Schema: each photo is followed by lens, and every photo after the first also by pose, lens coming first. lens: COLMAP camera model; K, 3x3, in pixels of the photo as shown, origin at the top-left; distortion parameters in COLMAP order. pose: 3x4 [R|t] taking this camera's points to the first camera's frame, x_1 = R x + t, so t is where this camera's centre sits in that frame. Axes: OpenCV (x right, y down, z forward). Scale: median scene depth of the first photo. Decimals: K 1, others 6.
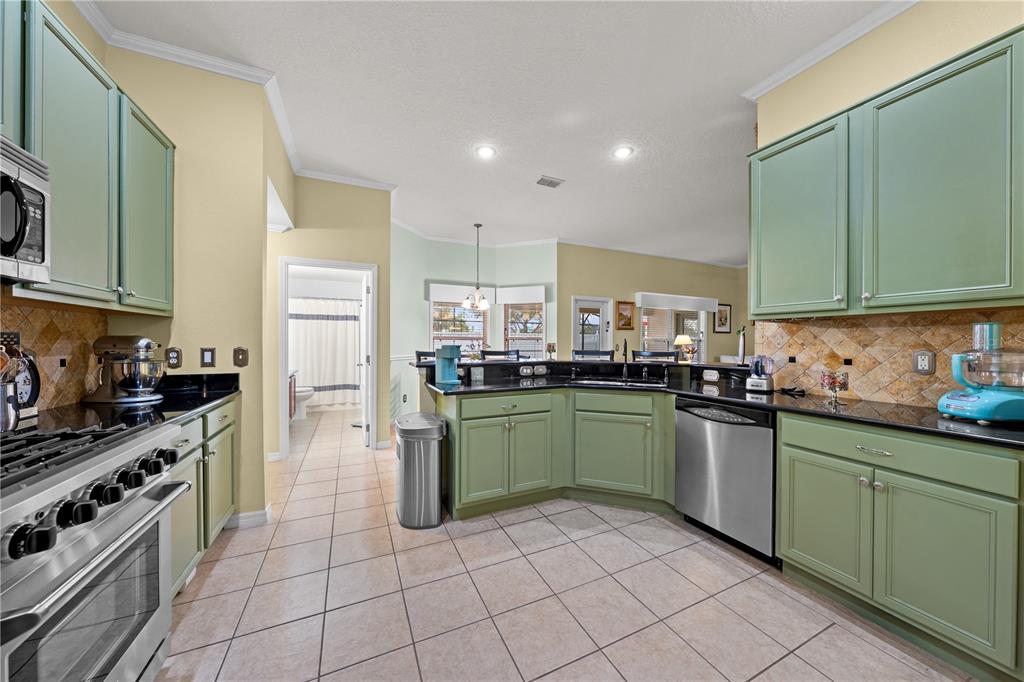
lens RADIAL K [[348.4, 0, 512.2], [0, 348.4, 344.6], [0, 0, 1]] dist [-0.004449, 0.000121]
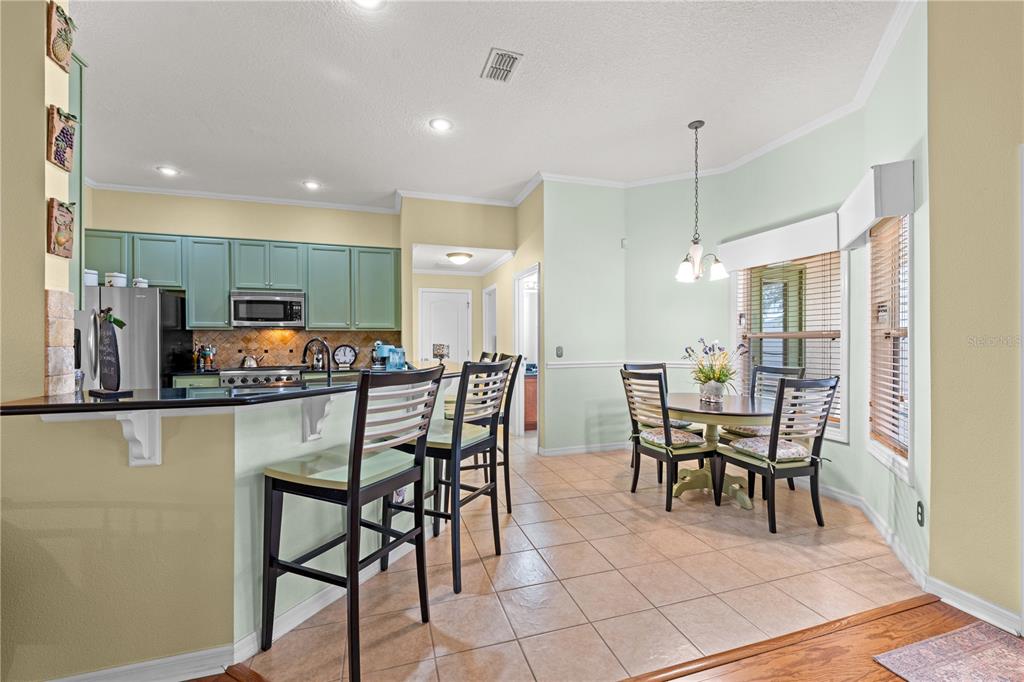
lens RADIAL K [[418.6, 0, 512.0], [0, 418.6, 342.6], [0, 0, 1]] dist [-0.002810, -0.000275]
pose [[-0.128309, -0.000766, -0.991734, 1.152636], [-0.007429, 0.999972, 0.000189, -0.010478], [0.991706, 0.007392, -0.128311, 1.606606]]
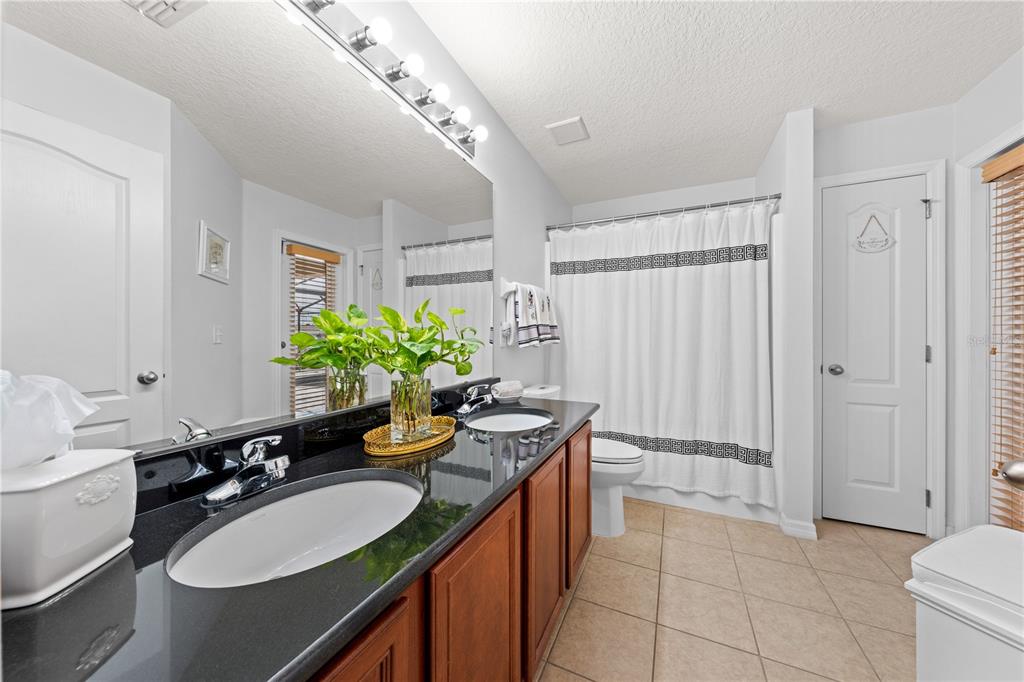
lens RADIAL K [[359.5, 0, 505.5], [0, 359.5, 338.1], [0, 0, 1]] dist [-0.008626, -0.000226]
pose [[0.634480, -0.002094, -0.772937, -0.803815], [-0.003683, 0.999977, -0.005733, 0.026005], [0.772931, 0.006484, 0.634457, 1.408011]]
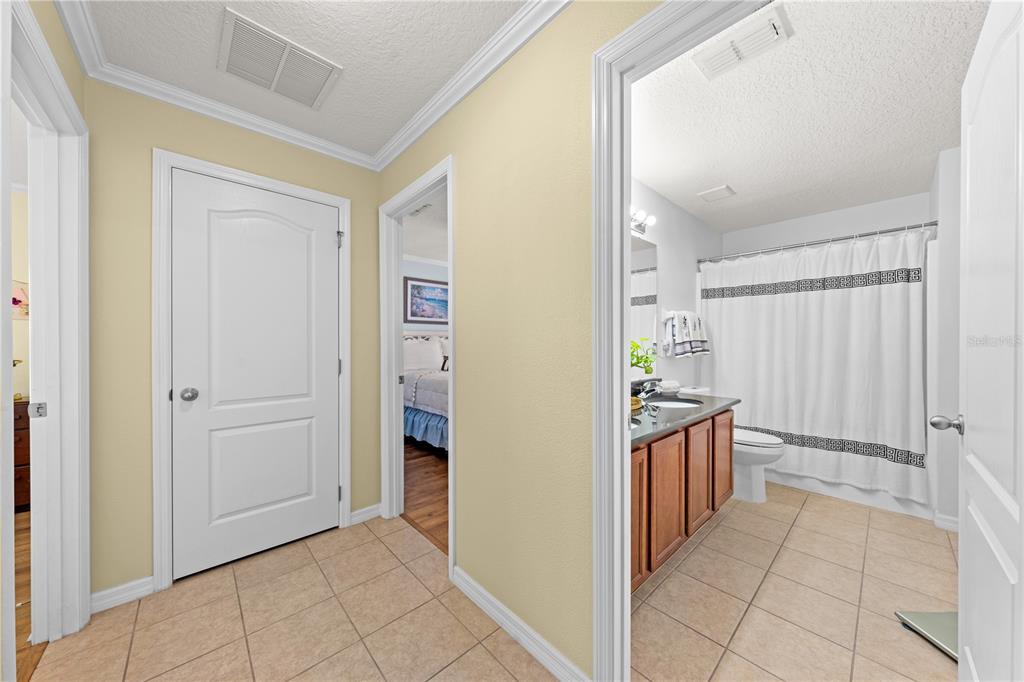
lens RADIAL K [[348.4, 0, 510.1], [0, 348.4, 344.2], [0, 0, 1]] dist [-0.004449, 0.000121]
pose [[0.305323, -0.001261, -0.952248, -0.533439], [-0.005571, 0.999980, -0.003110, 0.006617], [0.952233, 0.006254, 0.305309, 1.121655]]
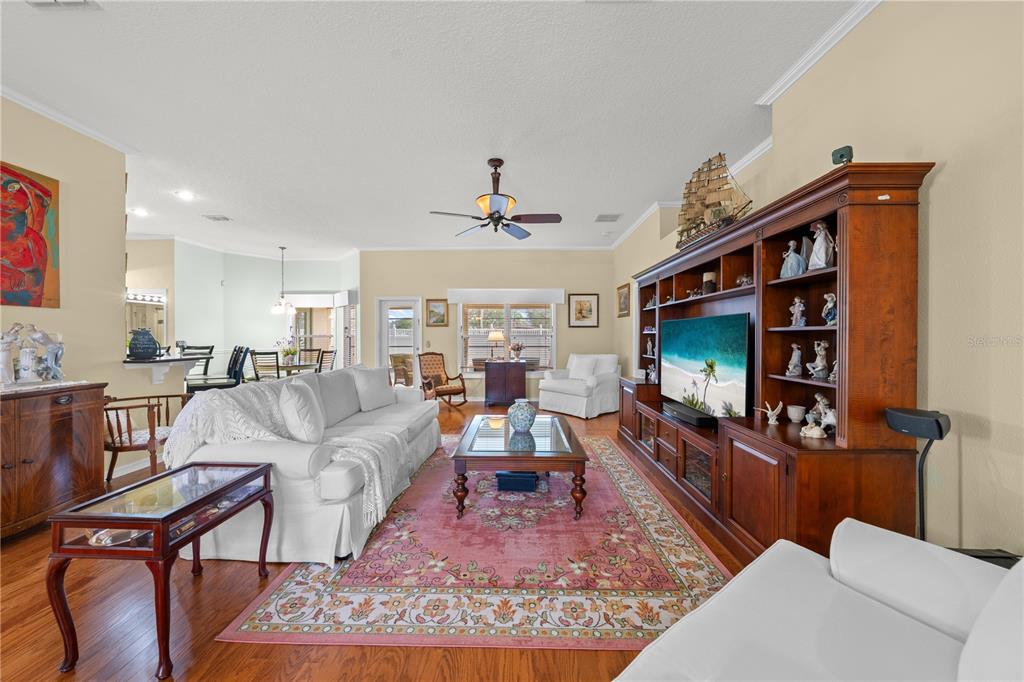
lens RADIAL K [[348.4, 0, 511.3], [0, 348.4, 341.2], [0, 0, 1]] dist [-0.004449, 0.000121]
pose [[0.898201, 0.000006, -0.439584, 2.431572], [0.001514, 0.999994, 0.003107, -0.006341], [0.439582, -0.003456, 0.898196, 0.445517]]
